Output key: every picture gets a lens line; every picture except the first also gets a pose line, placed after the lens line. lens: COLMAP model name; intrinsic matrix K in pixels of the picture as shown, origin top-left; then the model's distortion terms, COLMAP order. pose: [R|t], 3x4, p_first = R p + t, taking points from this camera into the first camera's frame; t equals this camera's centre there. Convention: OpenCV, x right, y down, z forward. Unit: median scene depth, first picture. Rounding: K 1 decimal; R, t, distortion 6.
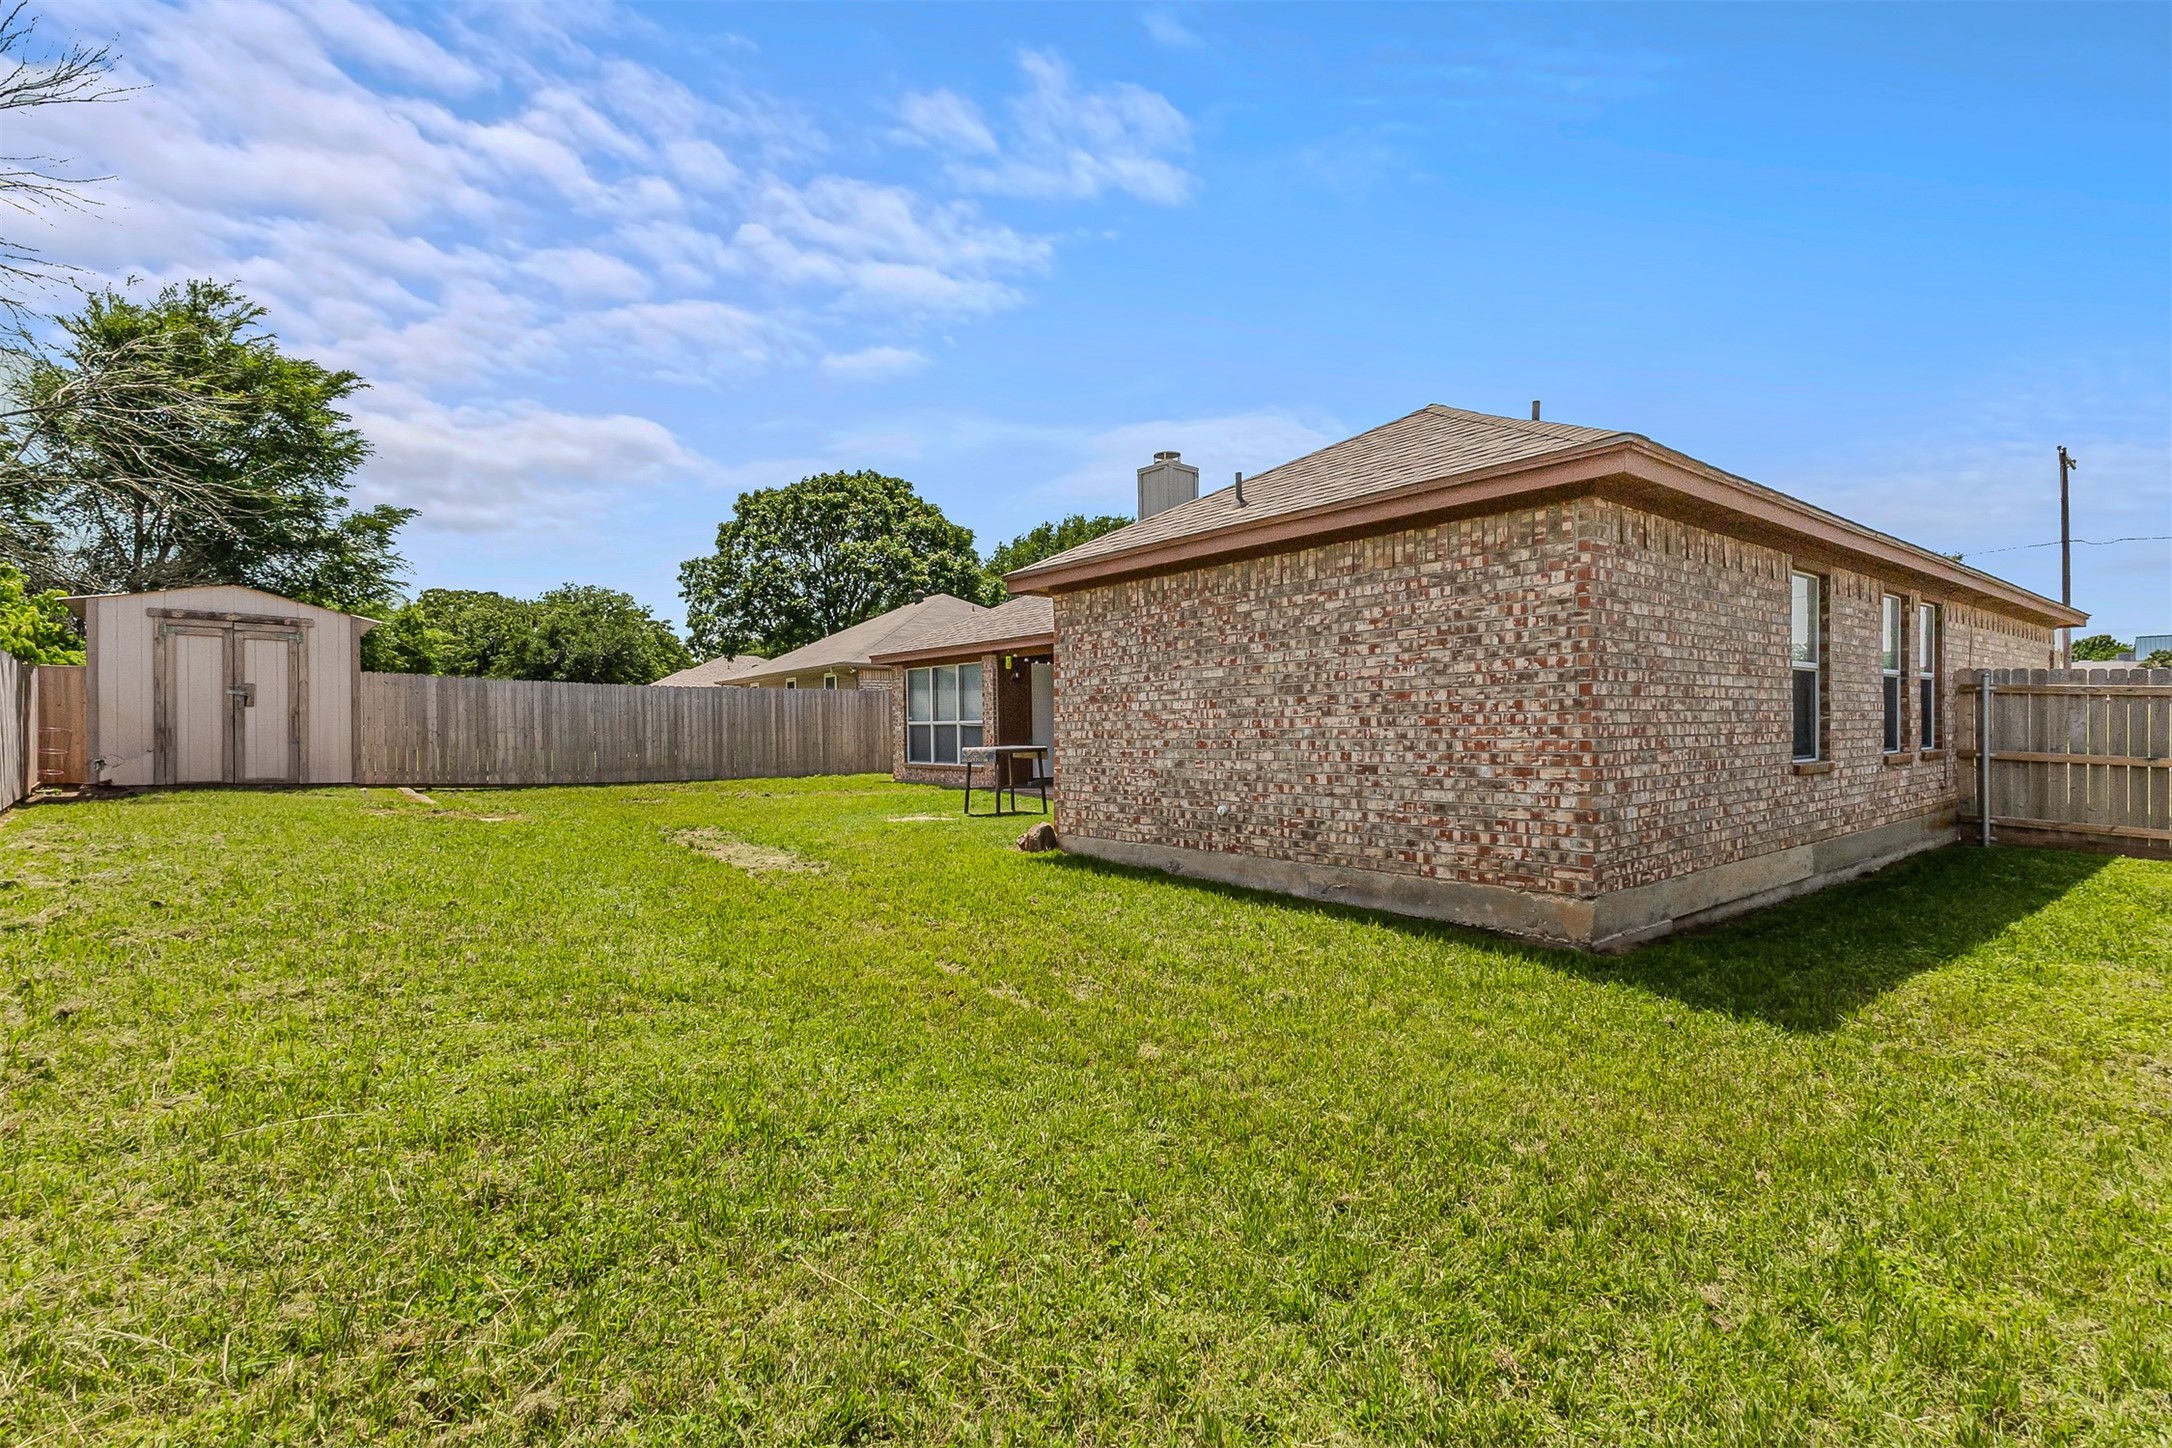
lens RADIAL K [[1008.7, 0, 1083.2], [0, 1008.7, 728.9], [0, 0, 1]] dist [0.003942, 0.000265]
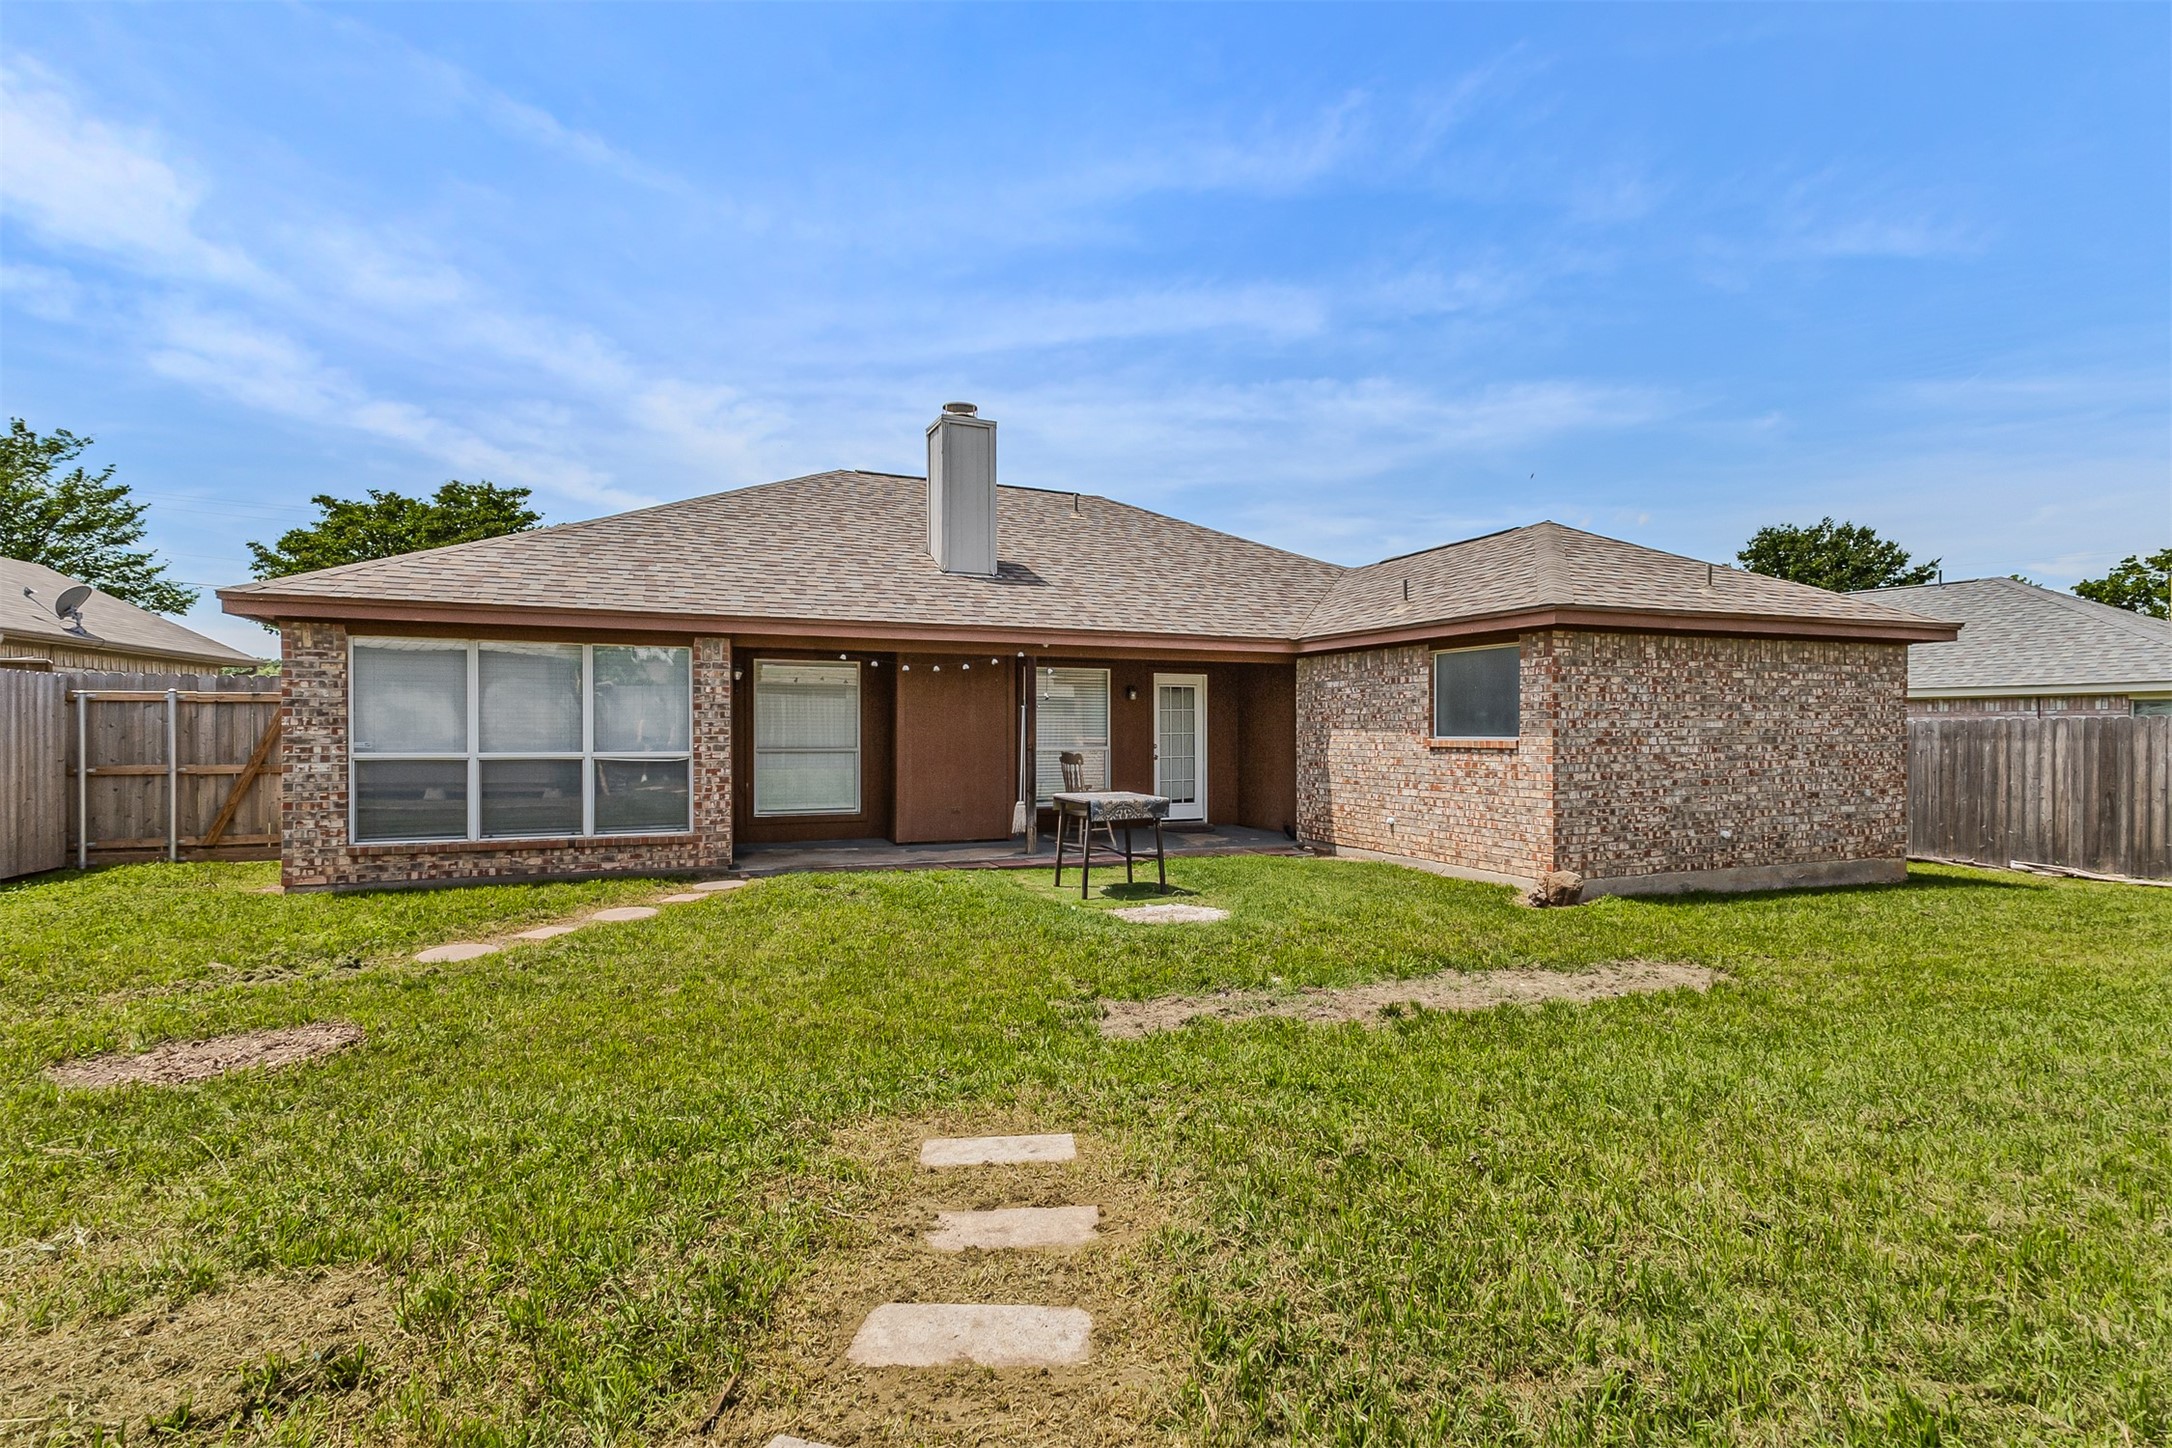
lens RADIAL K [[1008.7, 0, 1082.2], [0, 1008.7, 729.3], [0, 0, 1]] dist [0.003942, 0.000265]
pose [[0.303837, 0.011752, 0.952652, -1.263048], [-0.001399, 0.999928, -0.011889, -0.032753], [-0.952723, 0.002279, 0.303832, 1.342347]]
